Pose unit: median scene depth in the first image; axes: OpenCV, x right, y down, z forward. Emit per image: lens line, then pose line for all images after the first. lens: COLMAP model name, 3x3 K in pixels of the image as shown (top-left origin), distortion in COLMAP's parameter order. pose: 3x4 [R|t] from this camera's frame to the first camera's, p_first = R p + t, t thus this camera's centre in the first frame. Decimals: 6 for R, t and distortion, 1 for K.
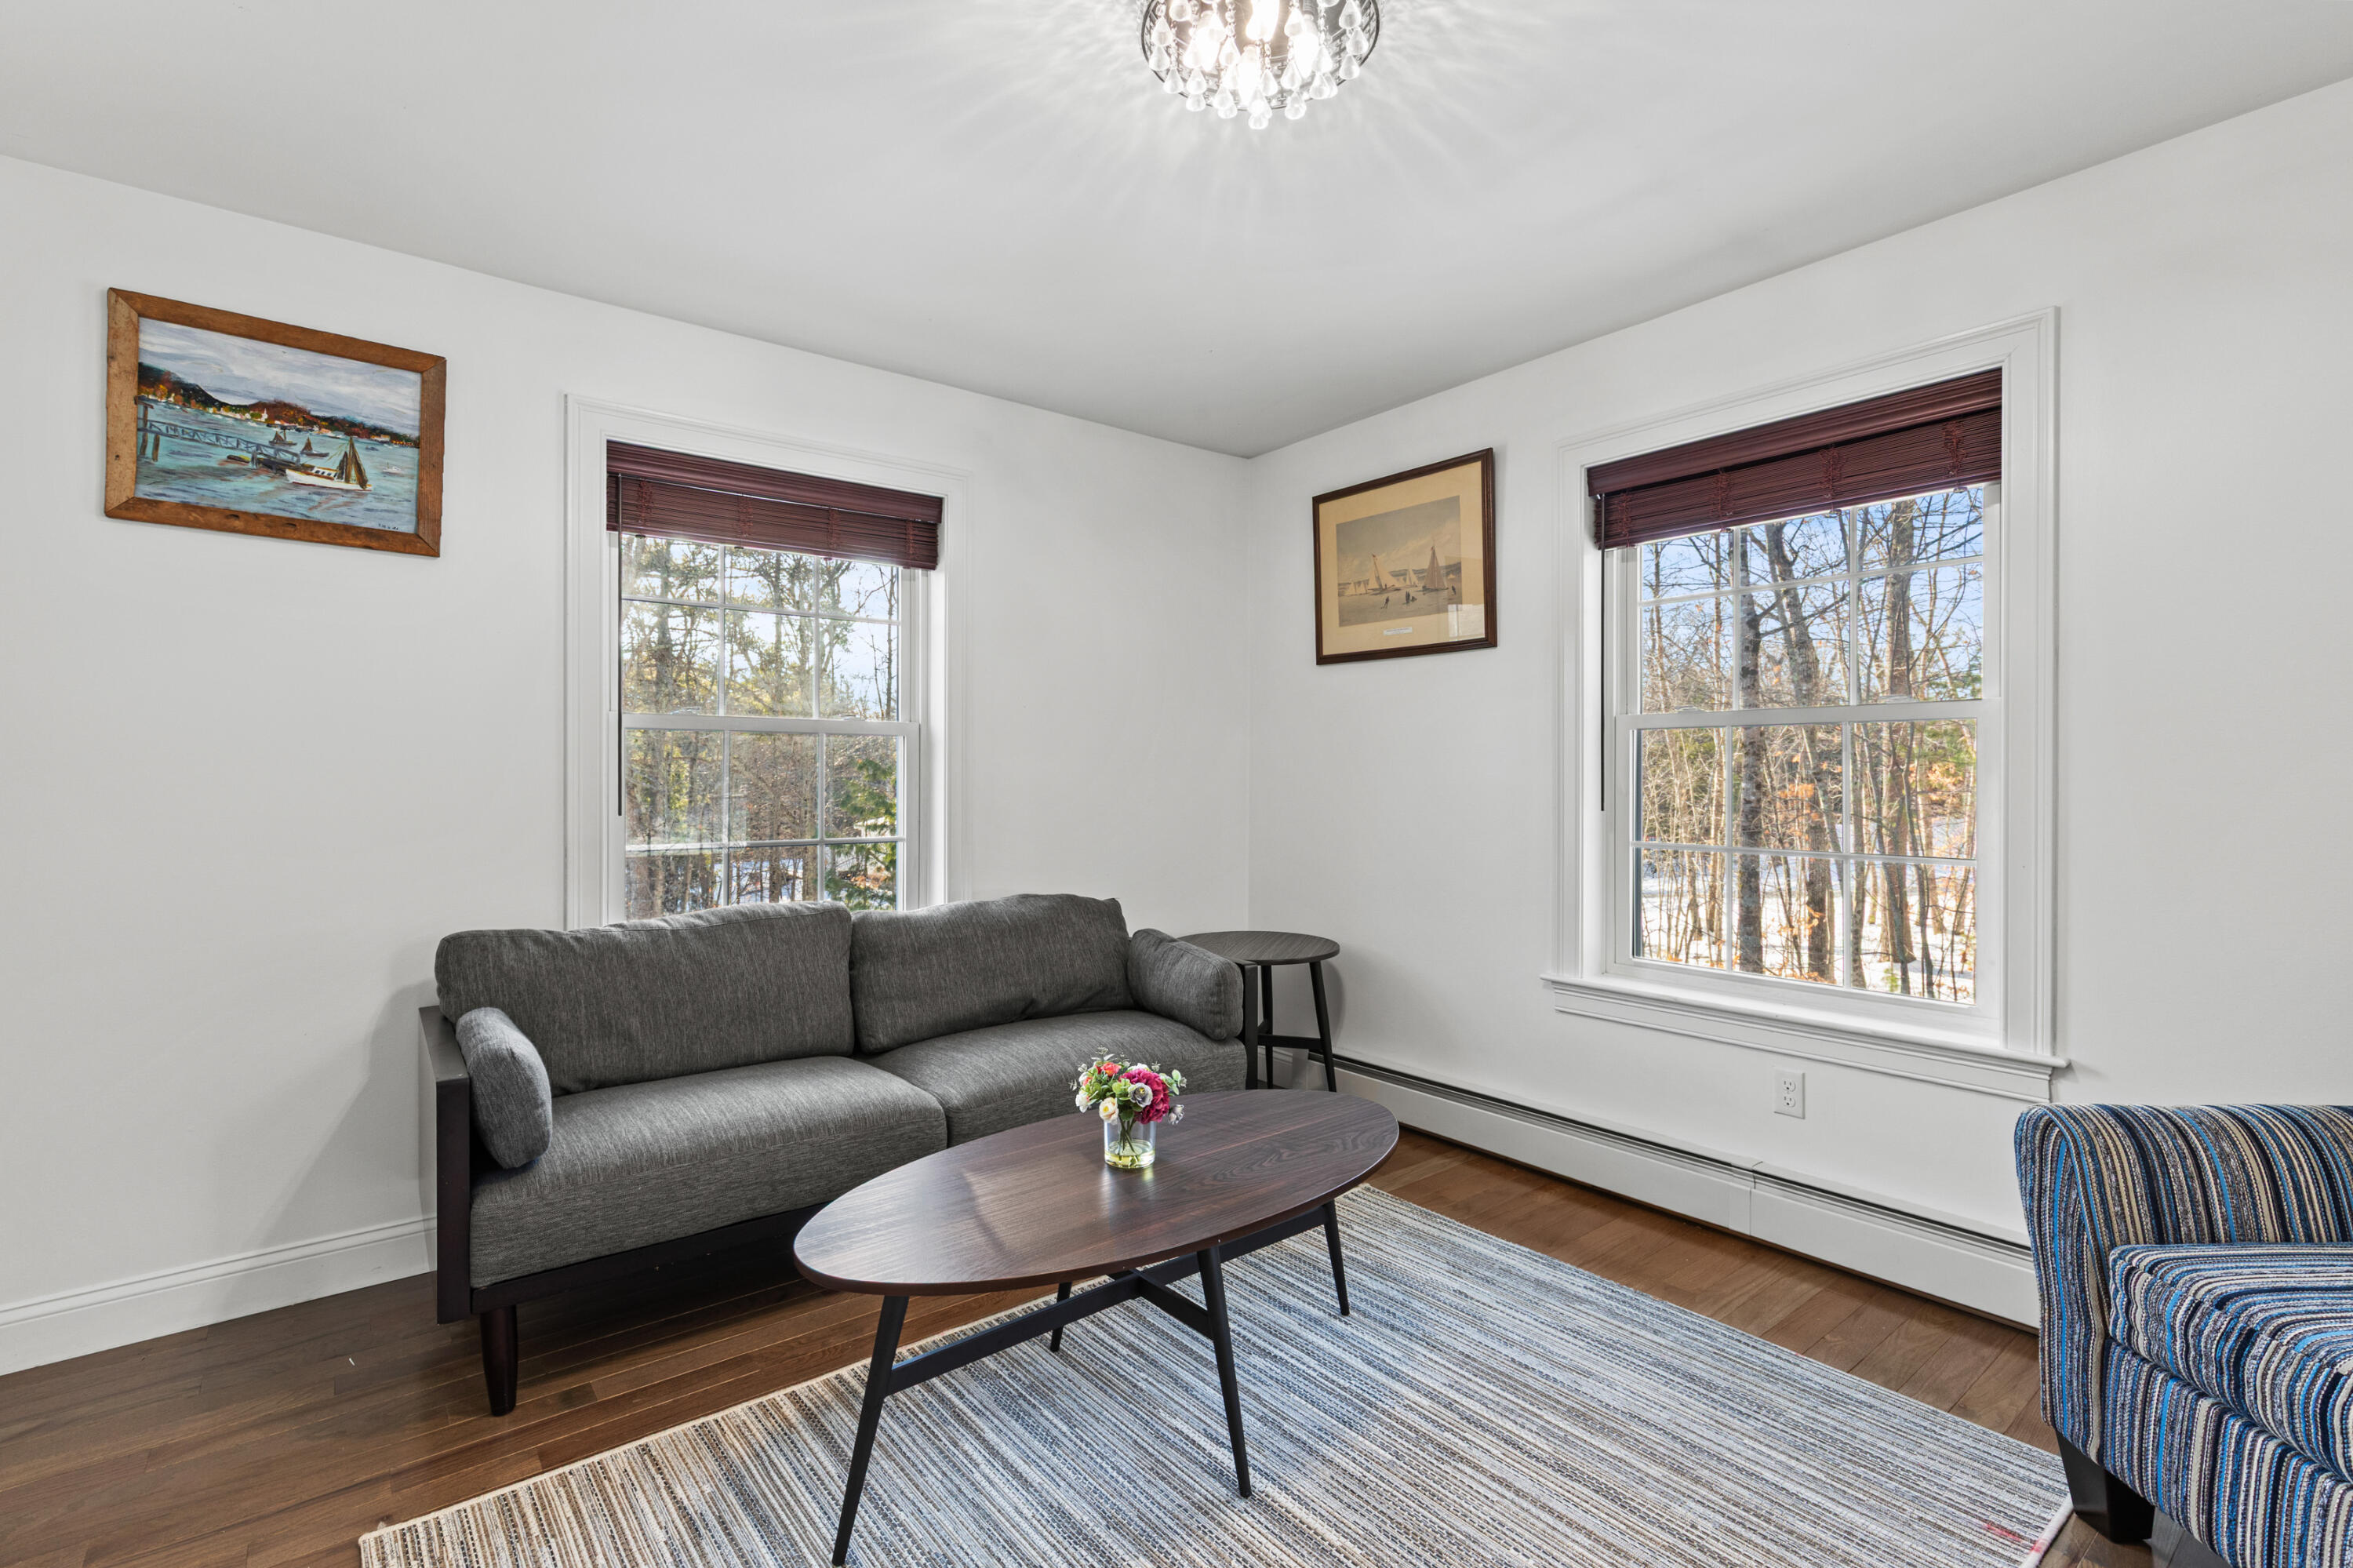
lens RADIAL K [[1063.1, 0, 1185.0], [0, 1063.1, 780.3], [0, 0, 1]] dist [0.010962, 0.000287]
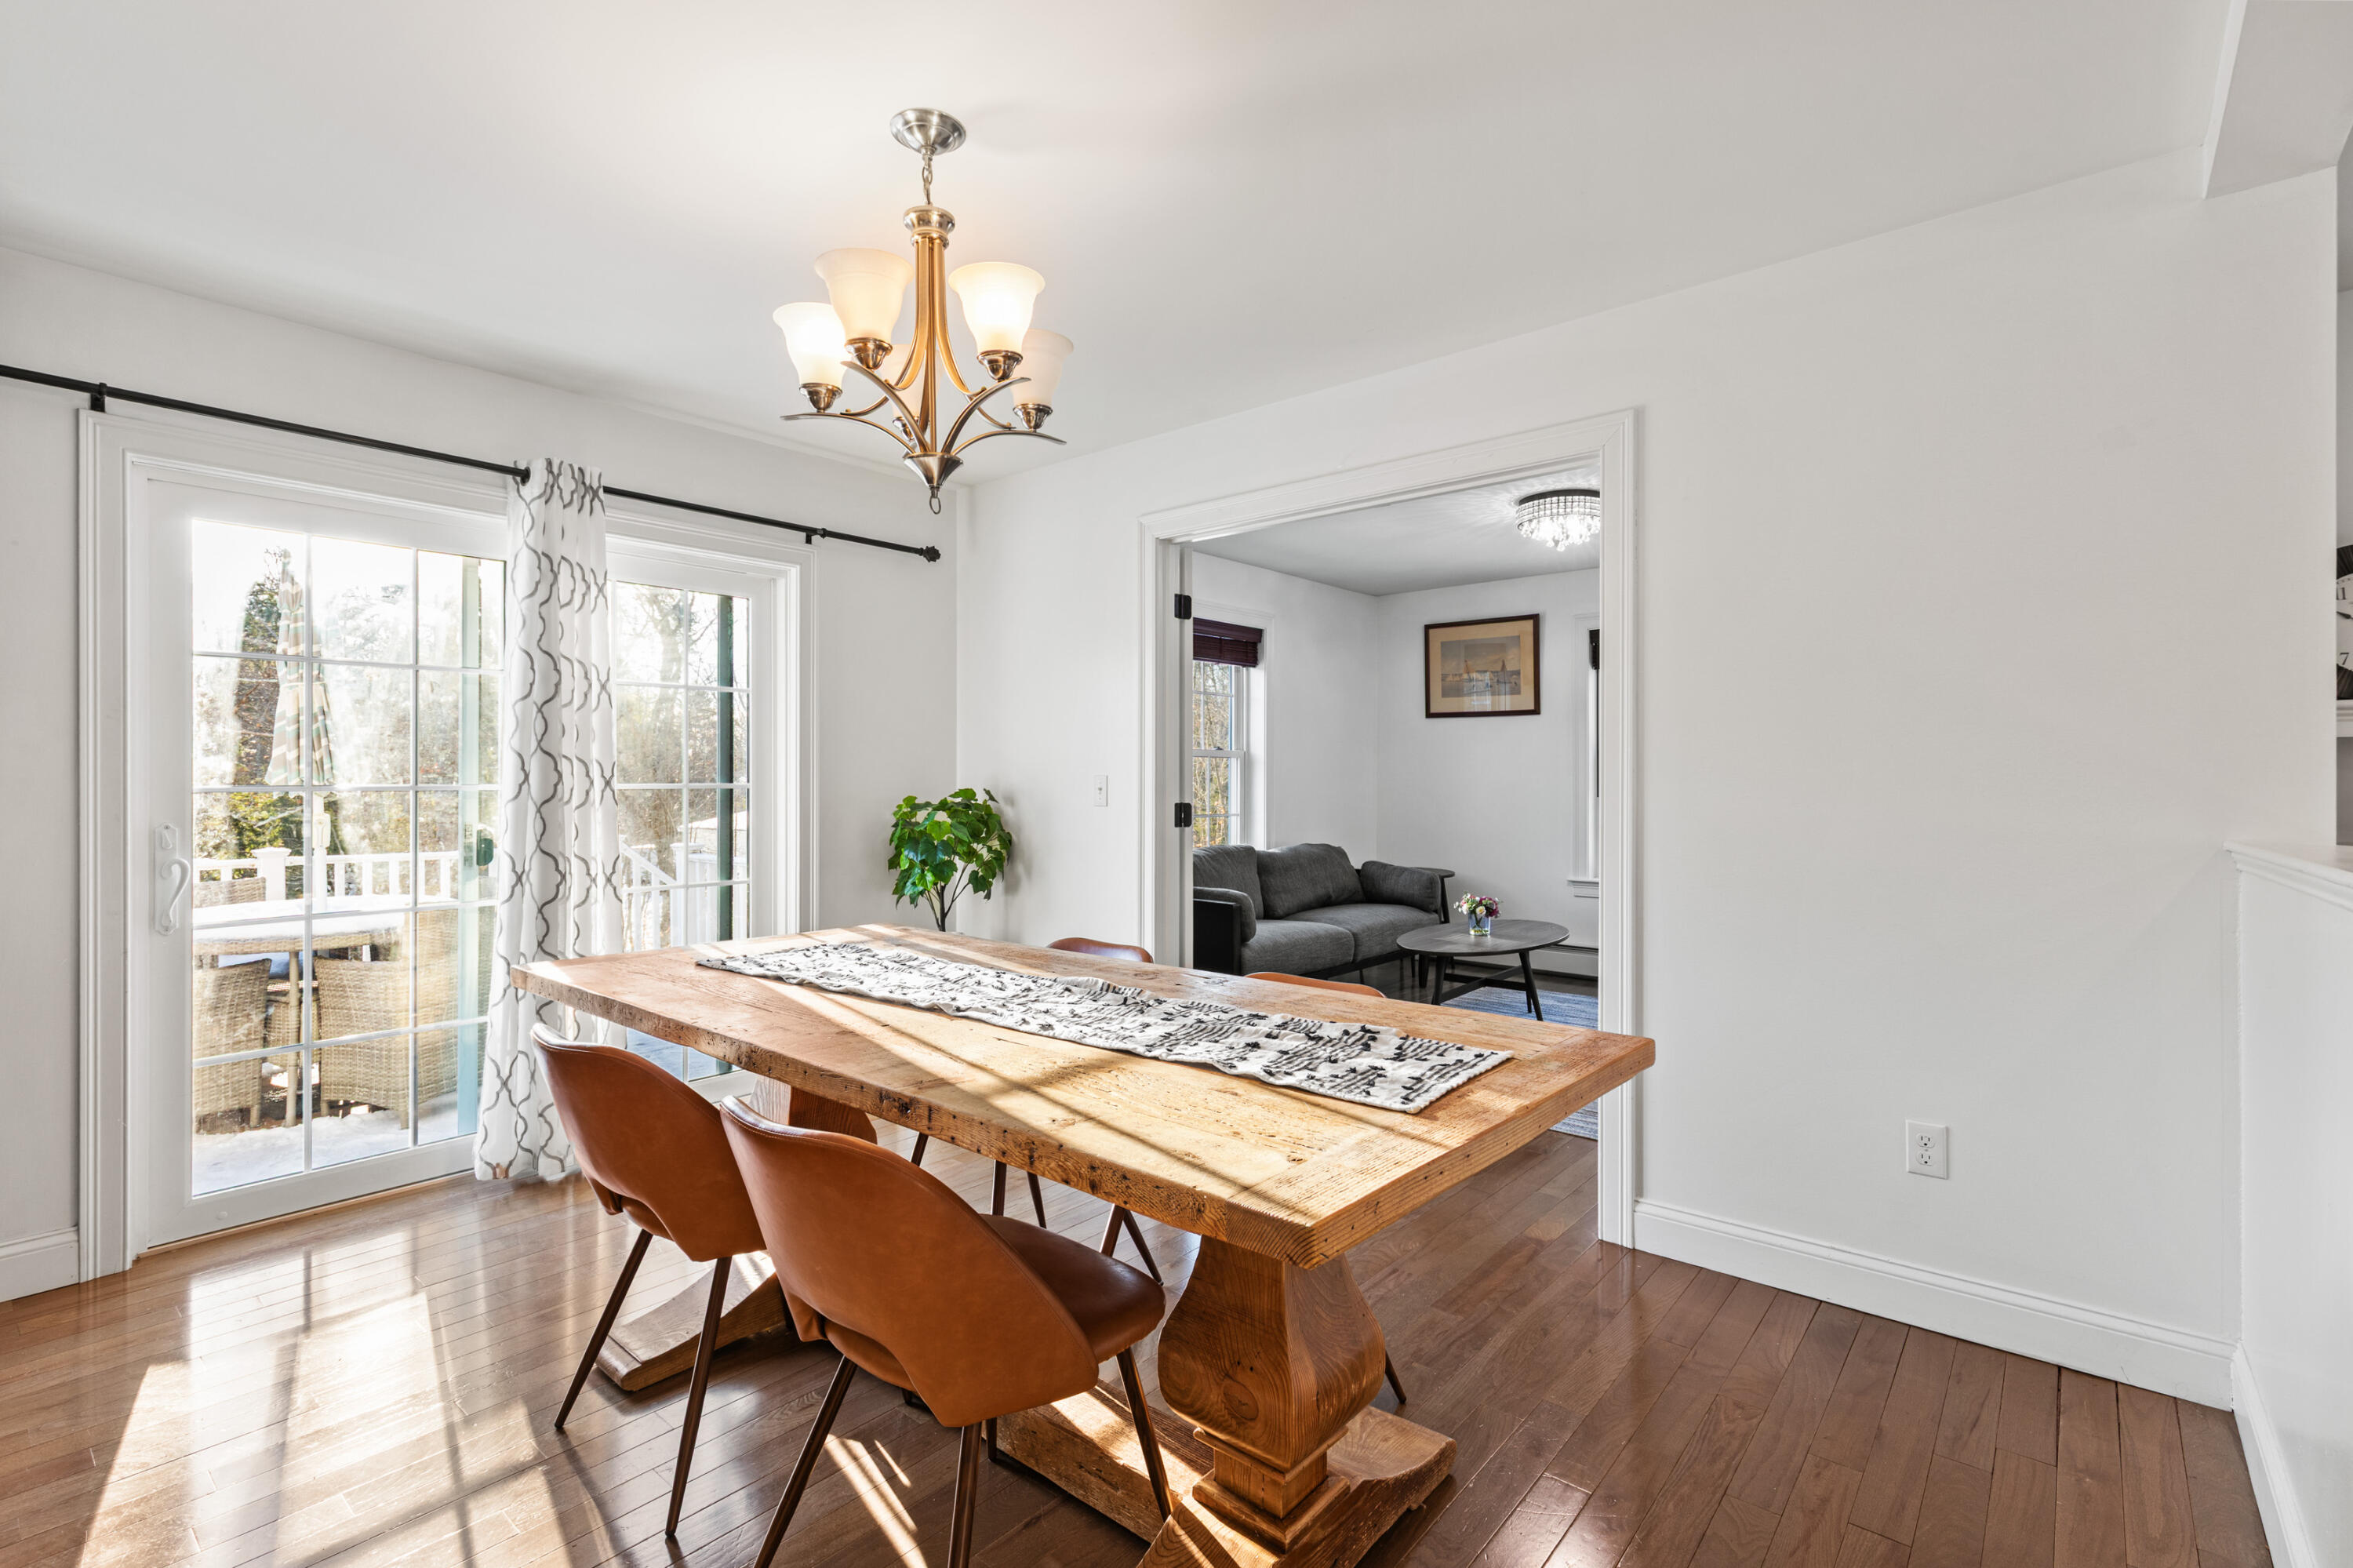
lens RADIAL K [[1063.1, 0, 1169.5], [0, 1063.1, 777.3], [0, 0, 1]] dist [0.010962, 0.000287]
pose [[0.981748, -0.002091, 0.190177, -0.731396], [0.002225, 0.999997, -0.000492, -0.008724], [-0.190175, 0.000906, 0.981750, -0.776880]]
